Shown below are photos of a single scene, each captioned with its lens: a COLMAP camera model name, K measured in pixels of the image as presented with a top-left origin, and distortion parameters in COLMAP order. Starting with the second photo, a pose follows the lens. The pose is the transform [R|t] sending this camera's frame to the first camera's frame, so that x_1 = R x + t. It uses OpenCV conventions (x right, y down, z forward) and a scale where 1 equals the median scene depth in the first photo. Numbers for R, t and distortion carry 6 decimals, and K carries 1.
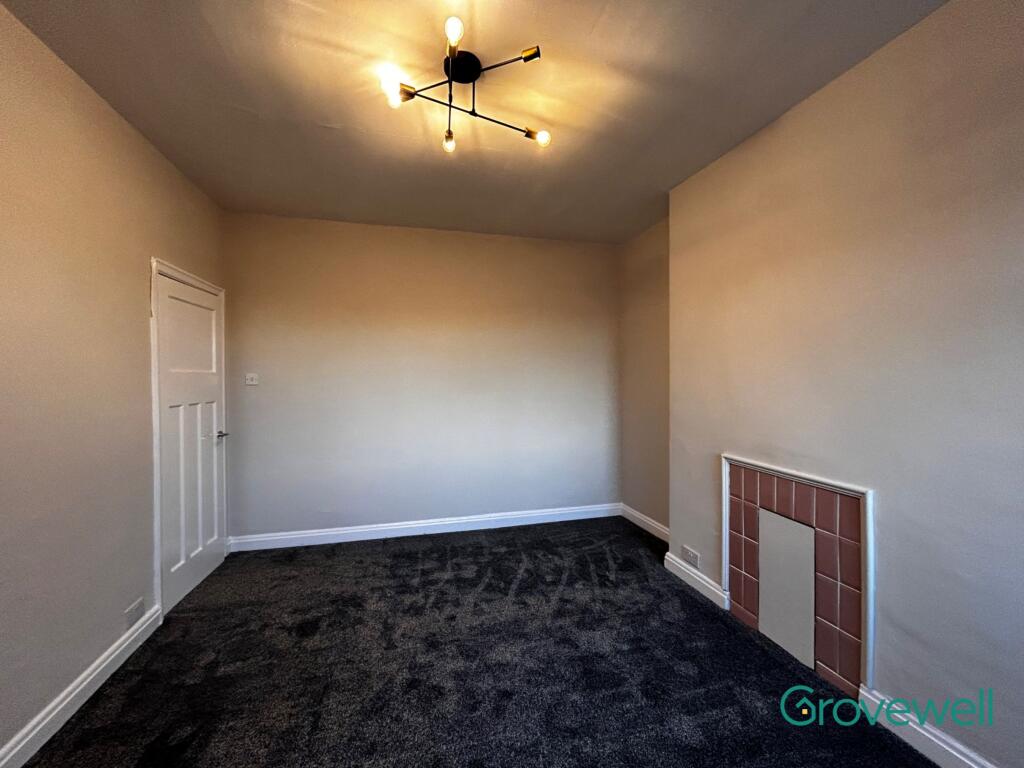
lens RADIAL K [[418.0, 0, 512.3], [0, 418.0, 382.0], [0, 0, 1]] dist [-0.000894, 0.003791]
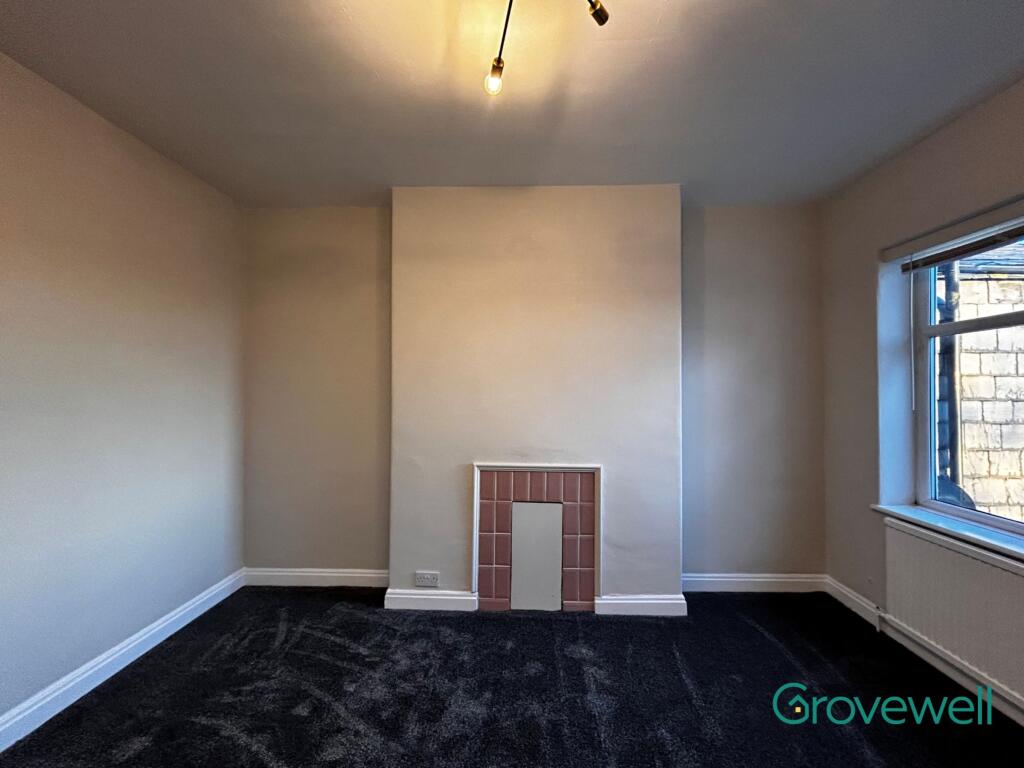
lens RADIAL K [[431.9, 0, 512.0], [0, 431.9, 380.6], [0, 0, 1]] dist [0.001748, 0.001254]
pose [[0.292077, 0.025838, 0.956046, -0.541850], [0.006945, 0.999551, -0.029136, -0.005799], [-0.956370, 0.015150, 0.291767, 0.598118]]
